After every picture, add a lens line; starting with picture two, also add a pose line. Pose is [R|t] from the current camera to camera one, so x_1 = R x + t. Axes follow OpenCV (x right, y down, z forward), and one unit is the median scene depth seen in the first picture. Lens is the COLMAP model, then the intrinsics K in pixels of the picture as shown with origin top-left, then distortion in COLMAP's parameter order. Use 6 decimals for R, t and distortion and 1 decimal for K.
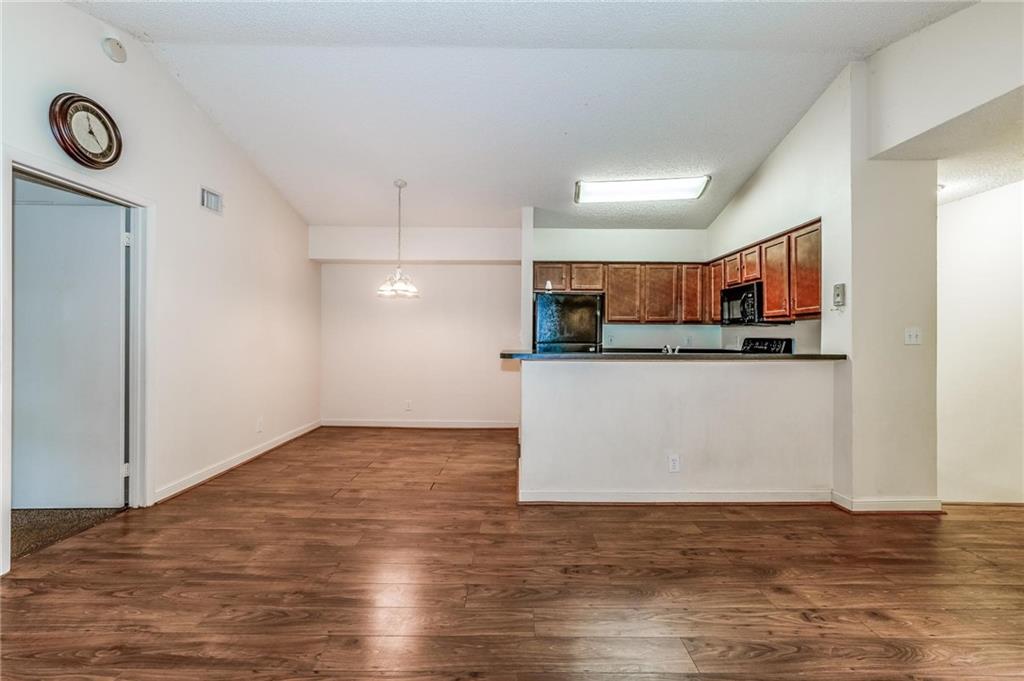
lens RADIAL K [[449.3, 0, 519.3], [0, 449.3, 335.1], [0, 0, 1]] dist [-0.001964, 0.000478]
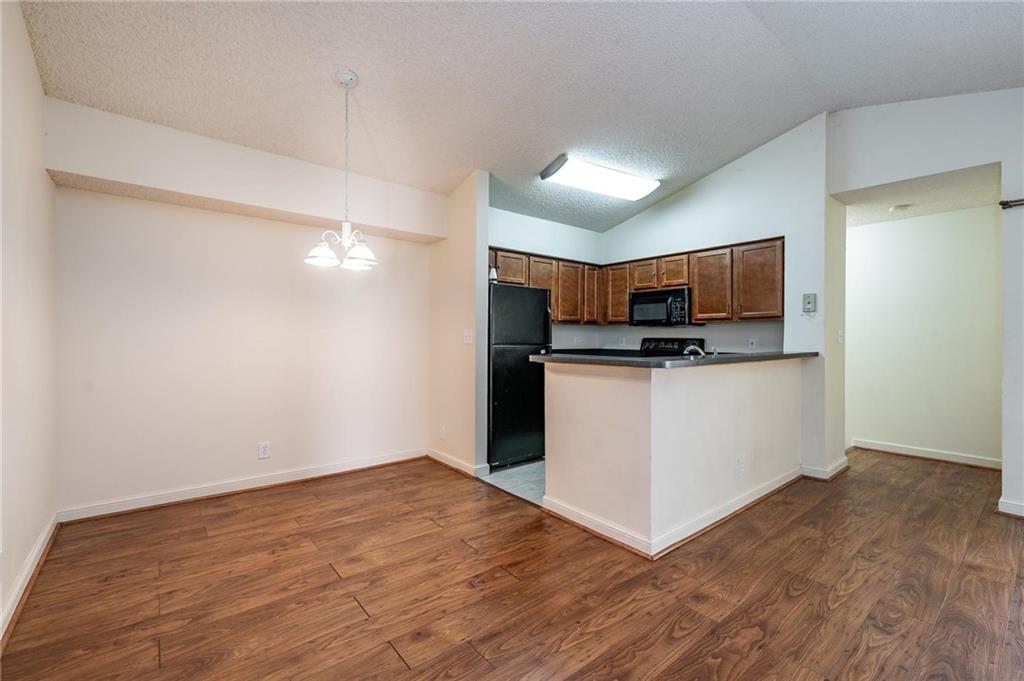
lens RADIAL K [[441.6, 0, 519.3], [0, 441.6, 337.4], [0, 0, 1]] dist [0.014478, -0.000351]
pose [[0.772698, -0.001894, 0.634771, -0.599668], [-0.001775, 0.999985, 0.005145, -0.000684], [-0.634771, -0.005102, 0.772683, 0.526462]]
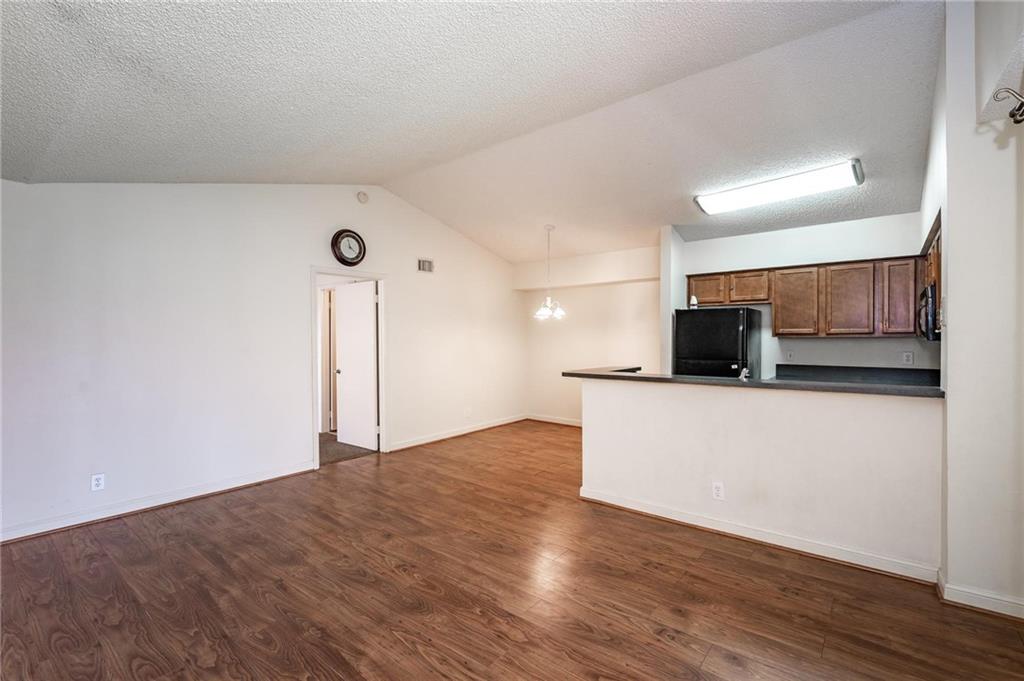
lens RADIAL K [[457.3, 0, 518.3], [0, 457.3, 342.8], [0, 0, 1]] dist [0.000547, 0.000097]
pose [[0.776908, -0.000049, -0.629614, 0.592881], [0.010497, 0.999862, 0.012875, -0.050588], [0.629526, -0.016612, 0.776802, -0.038861]]
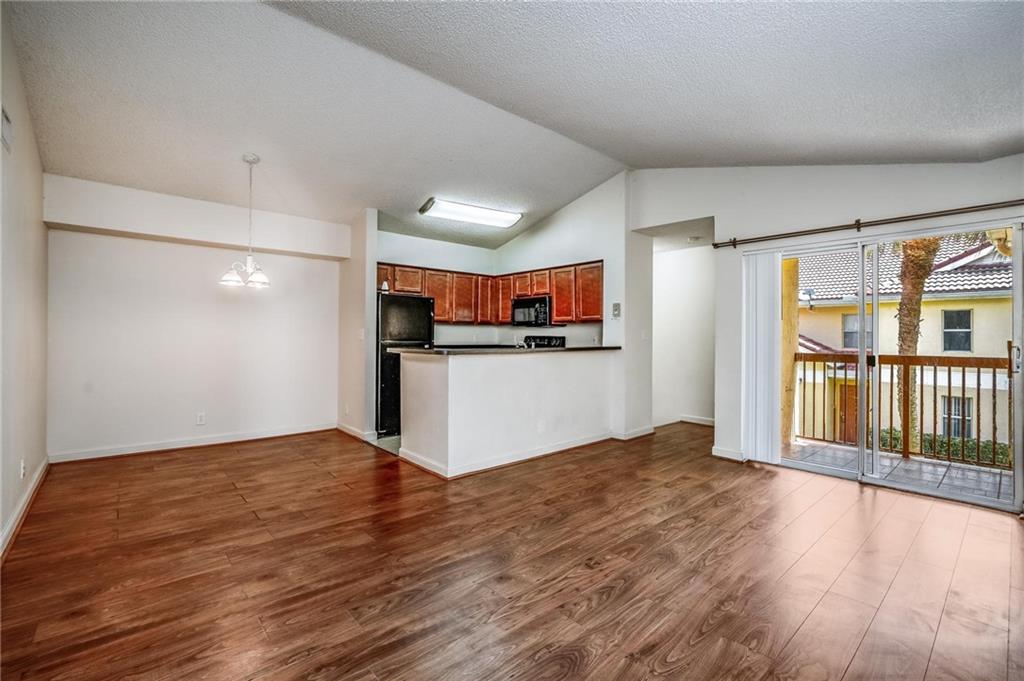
lens RADIAL K [[449.3, 0, 519.3], [0, 449.3, 335.1], [0, 0, 1]] dist [-0.001964, 0.000478]
pose [[0.748112, -0.001028, 0.663571, -0.588193], [-0.004770, 0.999965, 0.006927, -0.007121], [-0.663555, -0.008347, 0.748081, 0.009736]]
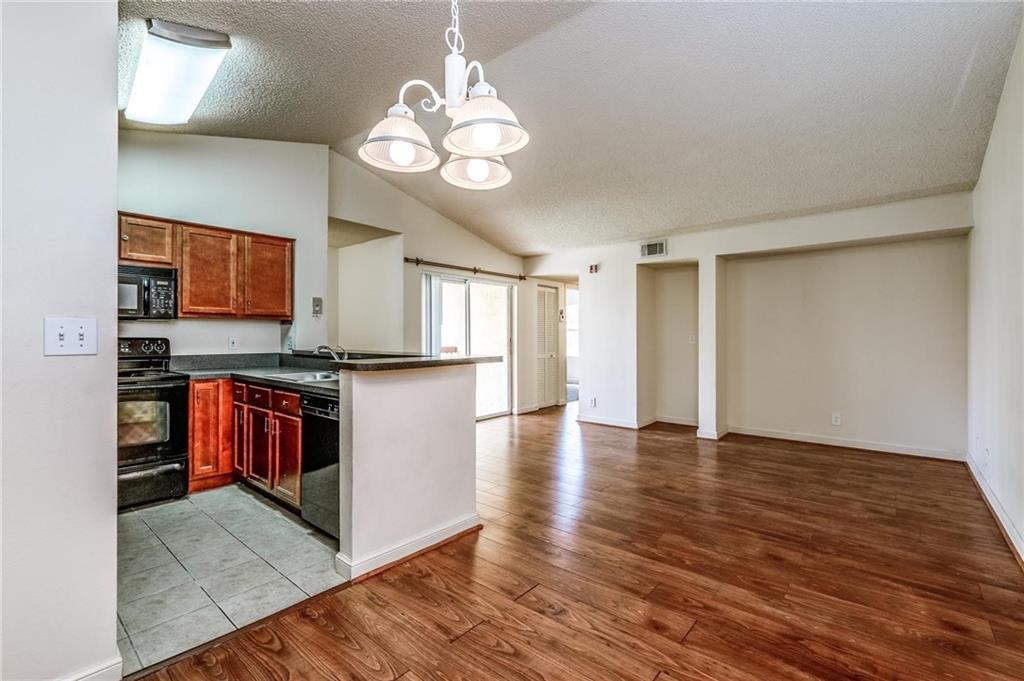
lens RADIAL K [[447.2, 0, 513.1], [0, 447.2, 334.3], [0, 0, 1]] dist [-0.003360, -0.000148]
pose [[-0.751517, -0.001381, 0.659712, -0.584597], [-0.006373, 0.999966, -0.005167, 0.001356], [-0.659683, -0.008087, -0.751500, 1.502704]]
